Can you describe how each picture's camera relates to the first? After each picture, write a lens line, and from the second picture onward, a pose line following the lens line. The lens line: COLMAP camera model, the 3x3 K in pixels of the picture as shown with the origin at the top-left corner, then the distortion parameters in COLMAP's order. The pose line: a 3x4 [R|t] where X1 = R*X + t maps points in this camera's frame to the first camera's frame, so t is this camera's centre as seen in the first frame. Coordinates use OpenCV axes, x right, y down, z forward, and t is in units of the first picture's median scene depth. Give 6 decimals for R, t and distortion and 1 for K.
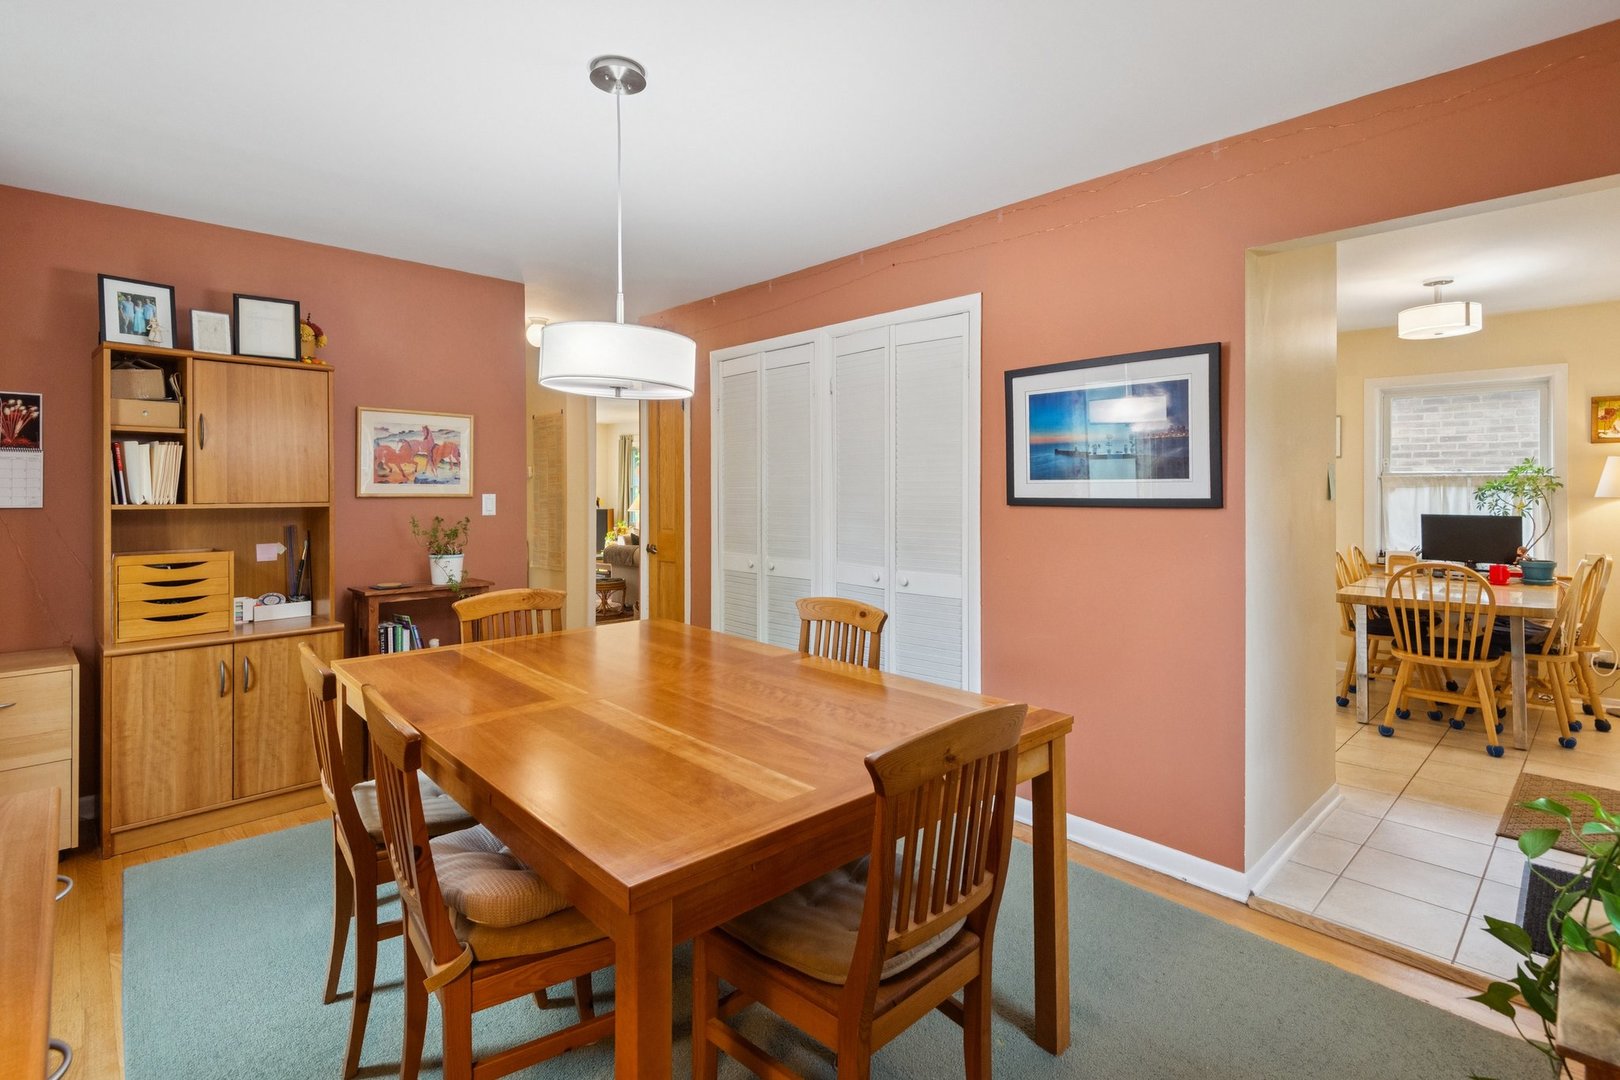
lens RADIAL K [[762.0, 0, 805.3], [0, 762.0, 489.9], [0, 0, 1]] dist [-0.021298, 0.000092]
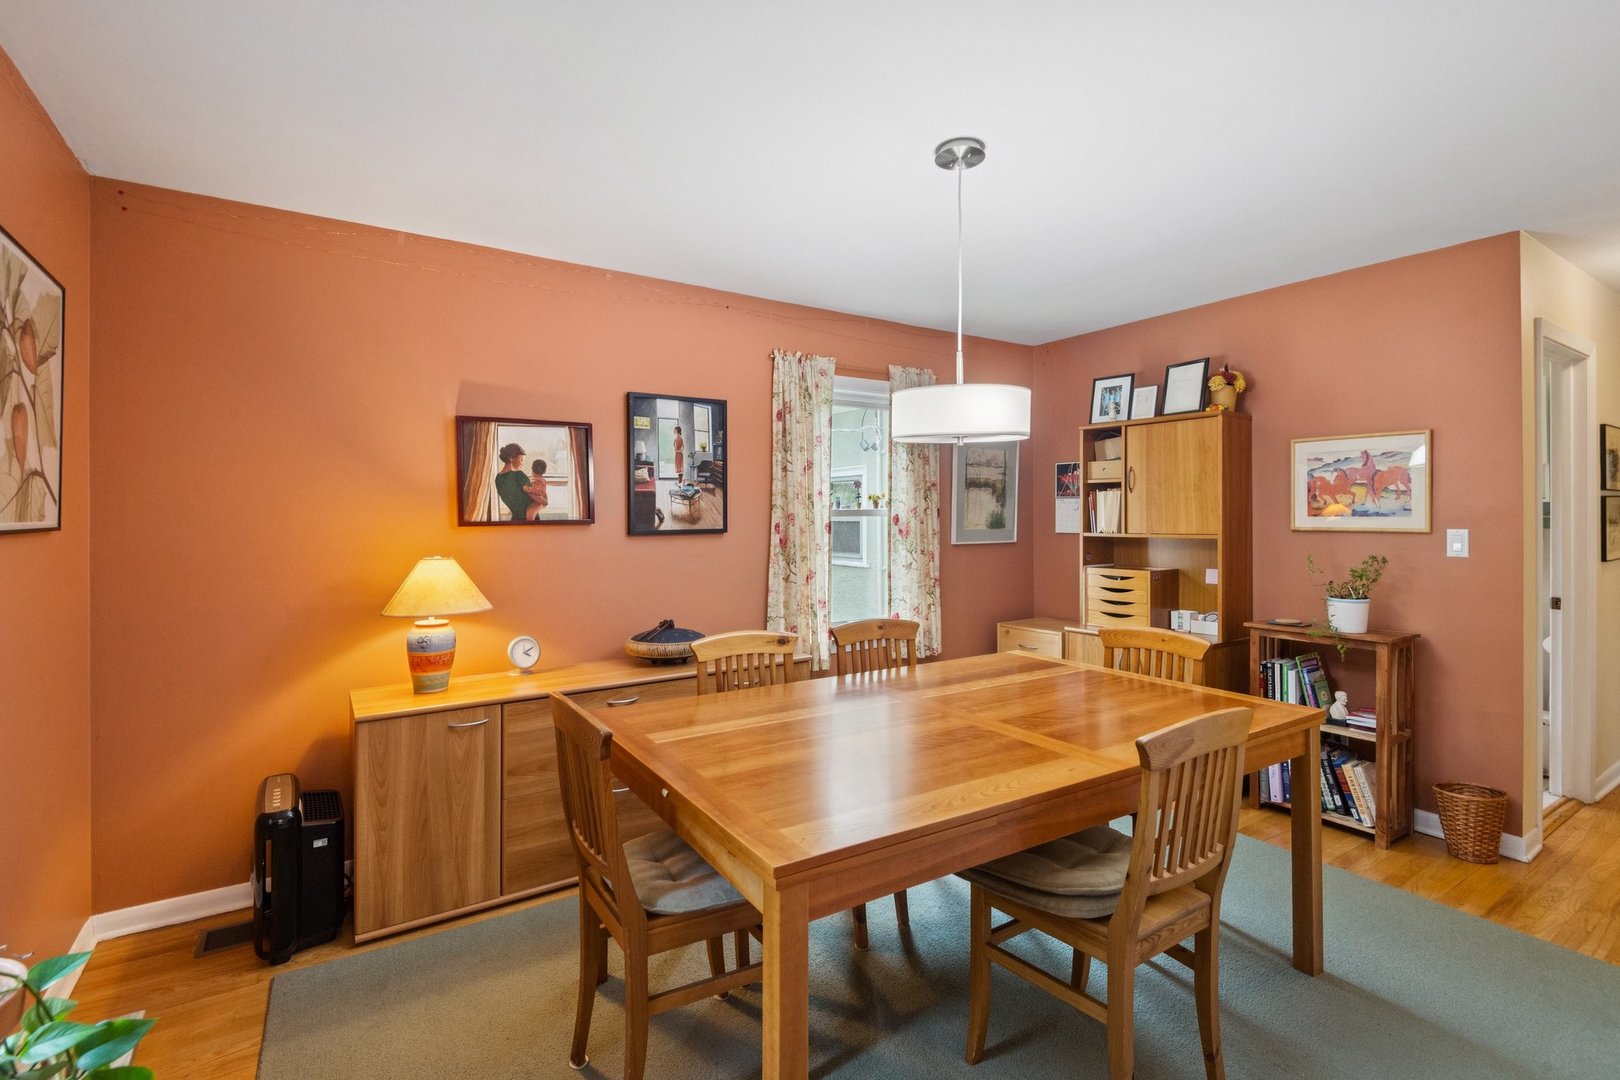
lens RADIAL K [[740.8, 0, 809.3], [0, 740.8, 491.9], [0, 0, 1]] dist [0.001406, -0.000023]
pose [[-0.169238, -0.031470, -0.985073, 0.512647], [0.006289, 0.999435, -0.033010, -0.013609], [0.985555, -0.011782, -0.168945, 0.571648]]
